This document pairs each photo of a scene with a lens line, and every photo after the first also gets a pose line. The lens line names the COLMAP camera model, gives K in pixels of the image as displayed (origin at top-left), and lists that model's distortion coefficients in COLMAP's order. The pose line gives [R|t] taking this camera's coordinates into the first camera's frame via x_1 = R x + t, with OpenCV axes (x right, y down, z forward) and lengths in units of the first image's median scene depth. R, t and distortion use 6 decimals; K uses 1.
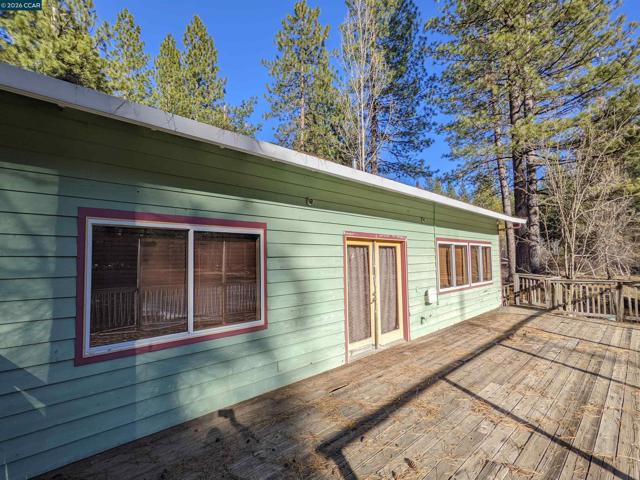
lens RADIAL K [[305.3, 0, 317.5], [0, 305.3, 242.7], [0, 0, 1]] dist [0.000860, 0.000199]
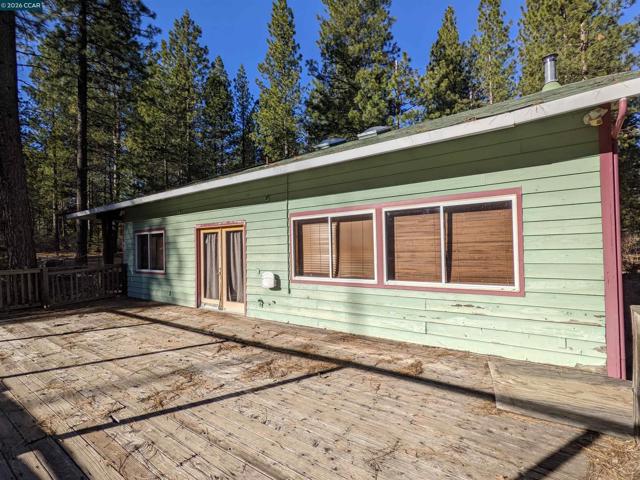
lens RADIAL K [[305.3, 0, 317.5], [0, 305.3, 242.7], [0, 0, 1]] dist [0.000860, 0.000199]
pose [[0.192721, 0.004264, -0.981244, 1.547771], [0.084515, 0.996202, 0.020929, 0.064895], [0.977607, -0.086963, 0.191629, 1.161057]]
